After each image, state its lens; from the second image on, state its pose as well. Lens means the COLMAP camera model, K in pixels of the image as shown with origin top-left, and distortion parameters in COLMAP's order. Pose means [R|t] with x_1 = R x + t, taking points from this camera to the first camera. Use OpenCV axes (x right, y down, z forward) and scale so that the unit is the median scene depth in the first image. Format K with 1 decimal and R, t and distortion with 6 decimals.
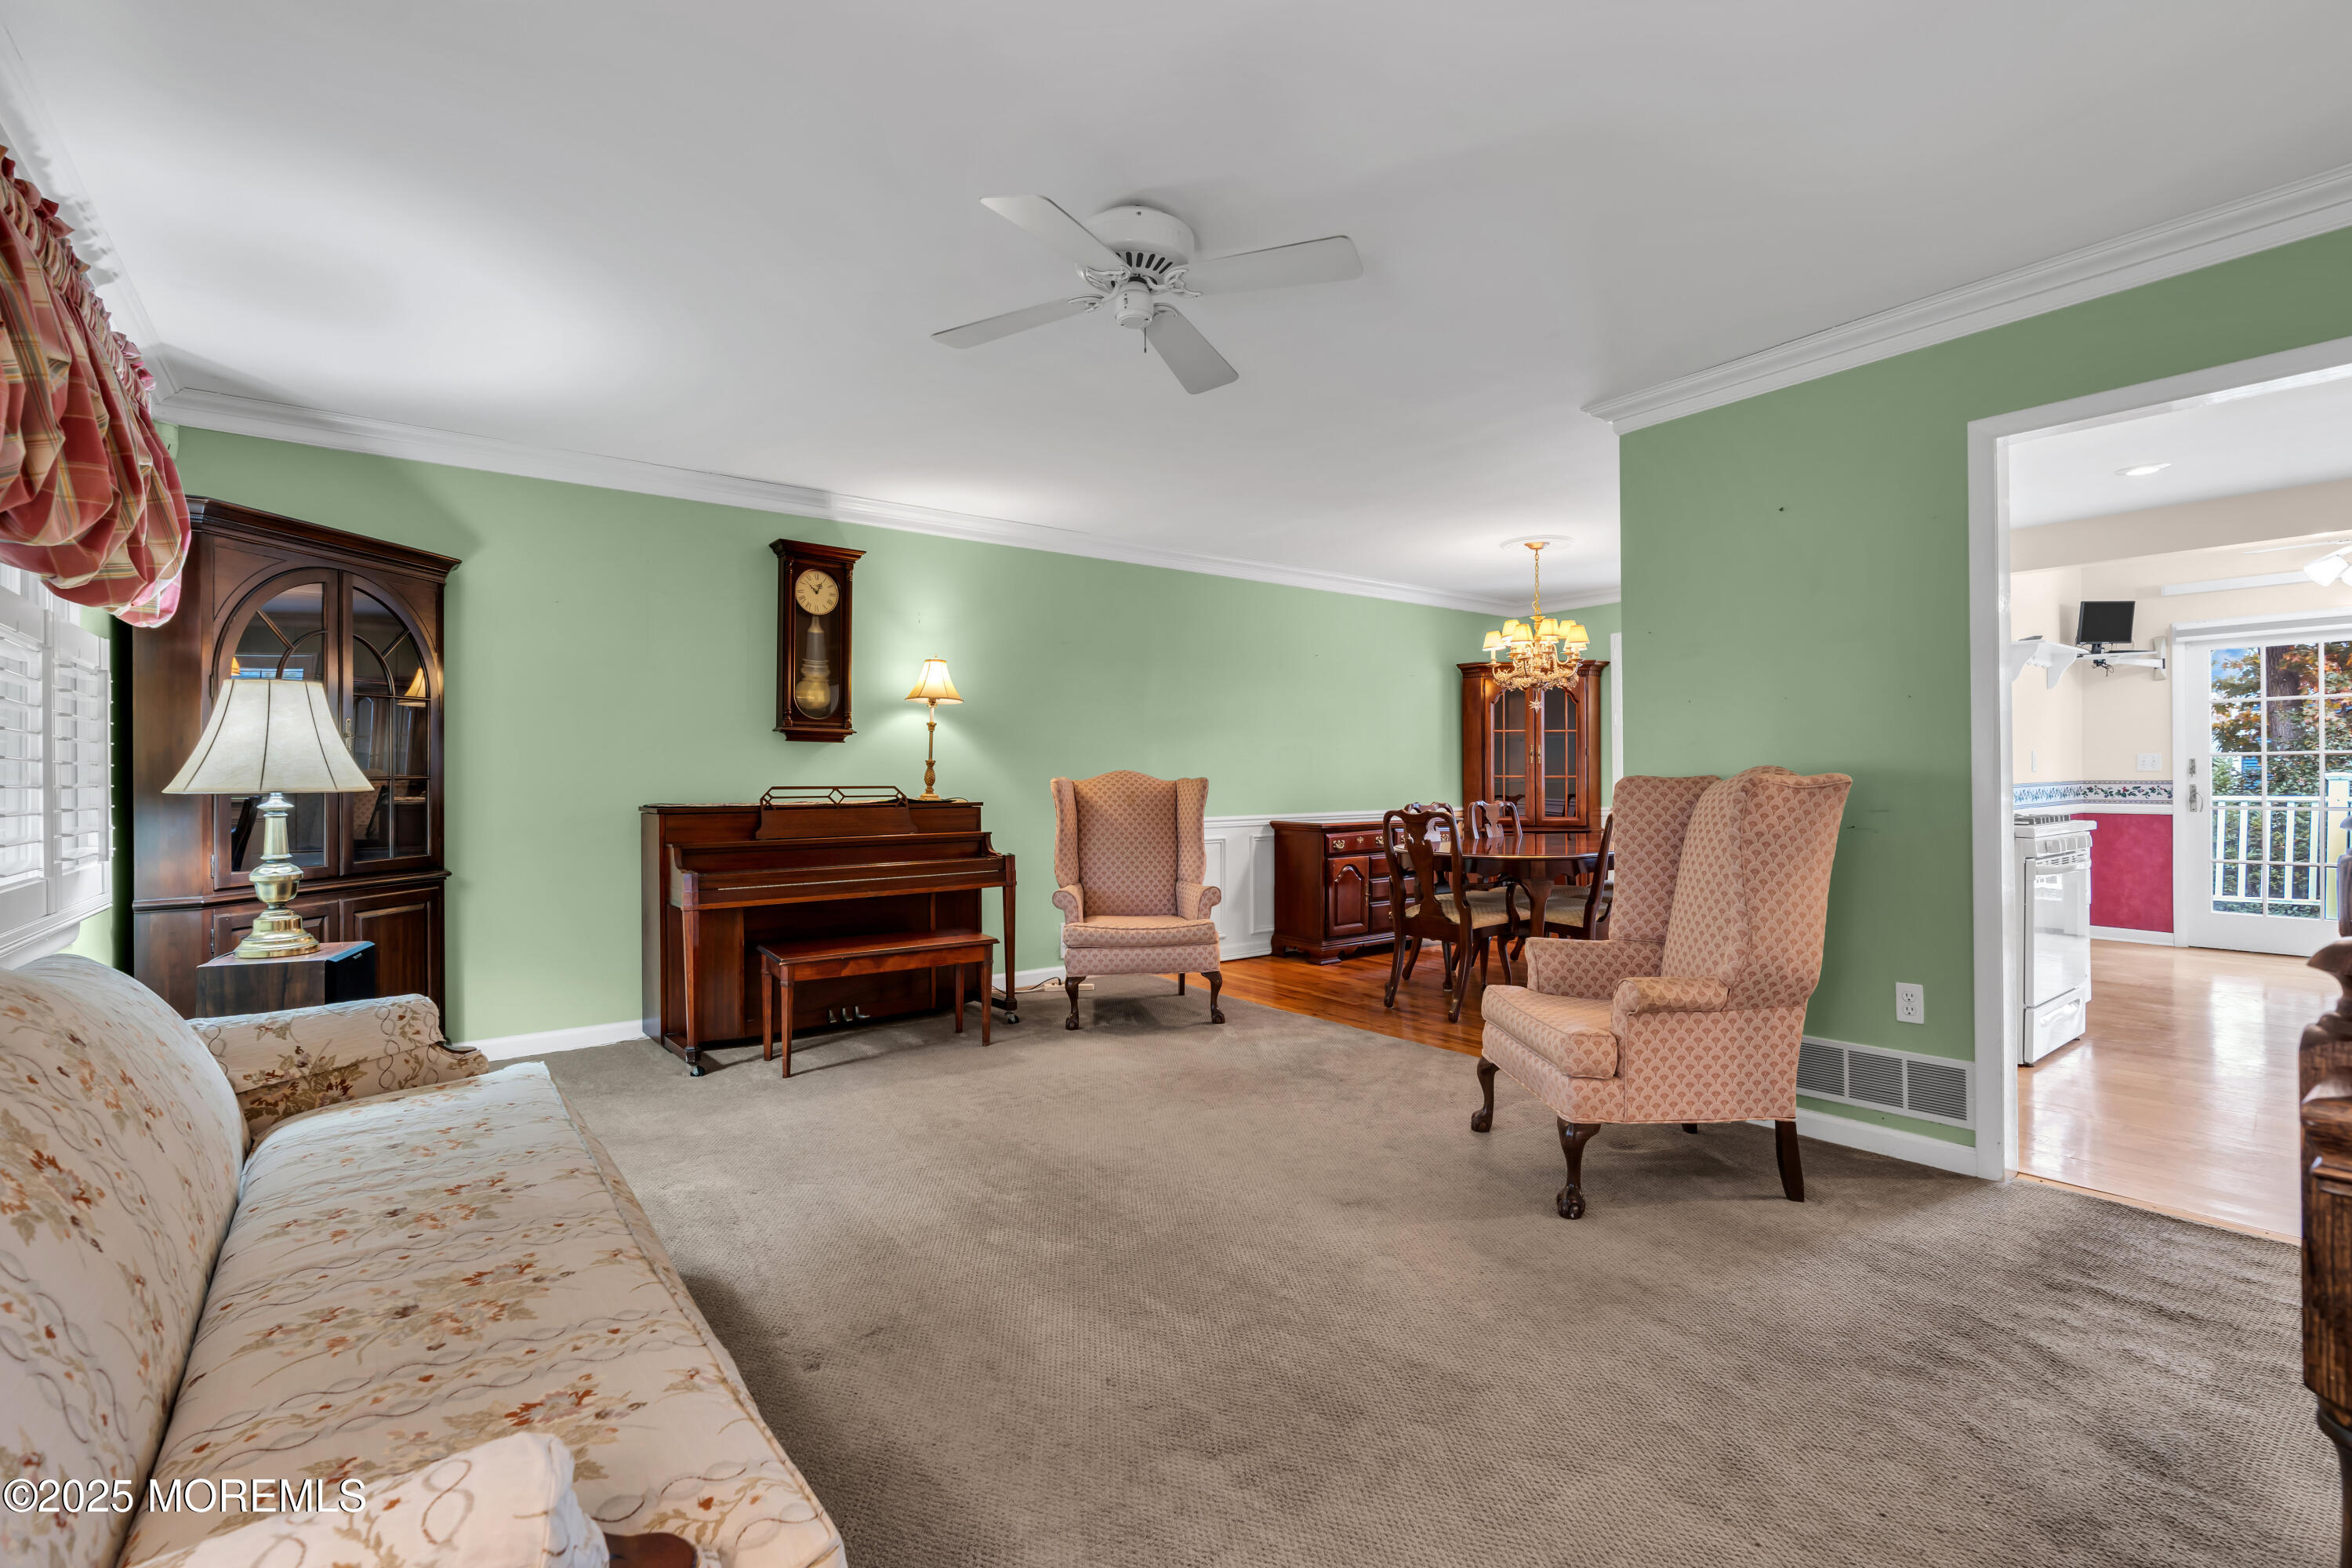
lens RADIAL K [[1046.5, 0, 1161.4], [0, 1046.5, 780.2], [0, 0, 1]] dist [-0.008988, 0.000384]
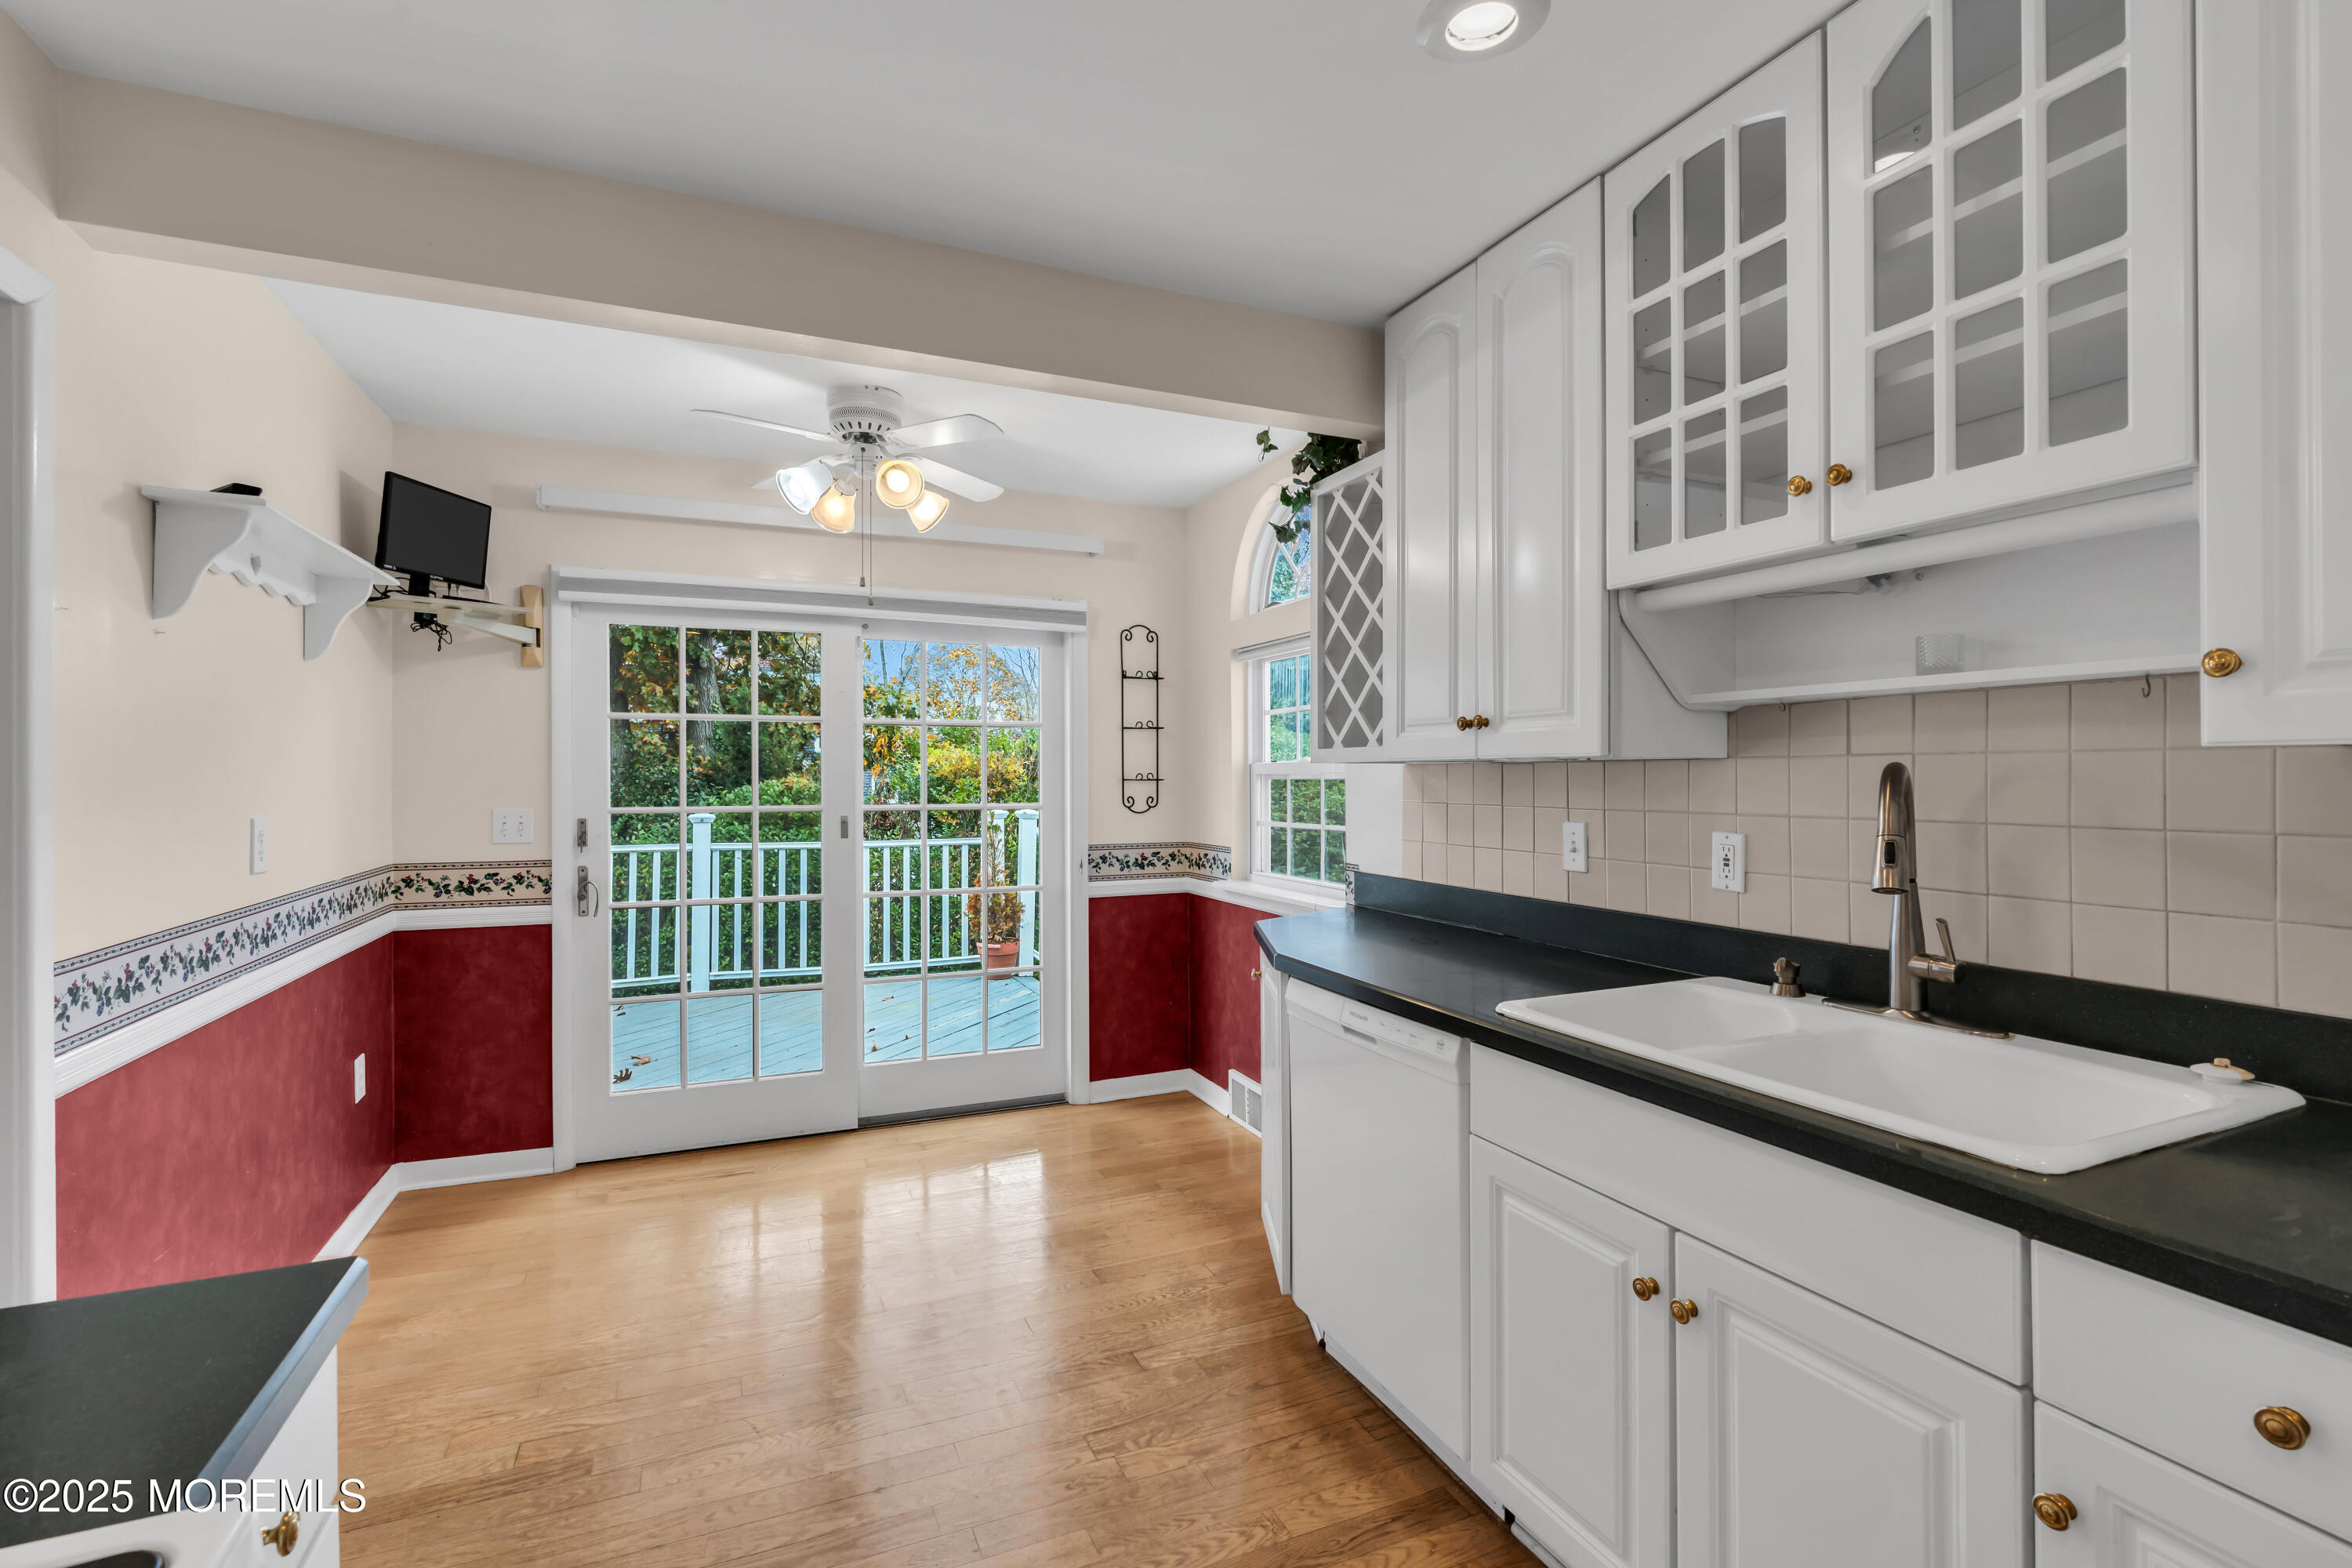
lens RADIAL K [[1046.5, 0, 1171.6], [0, 1046.5, 777.3], [0, 0, 1]] dist [-0.008988, 0.000384]
pose [[0.228202, 0.009185, 0.973570, 0.520935], [0.001400, 0.999951, -0.009762, -0.035912], [-0.973613, 0.003591, 0.228178, 0.562981]]
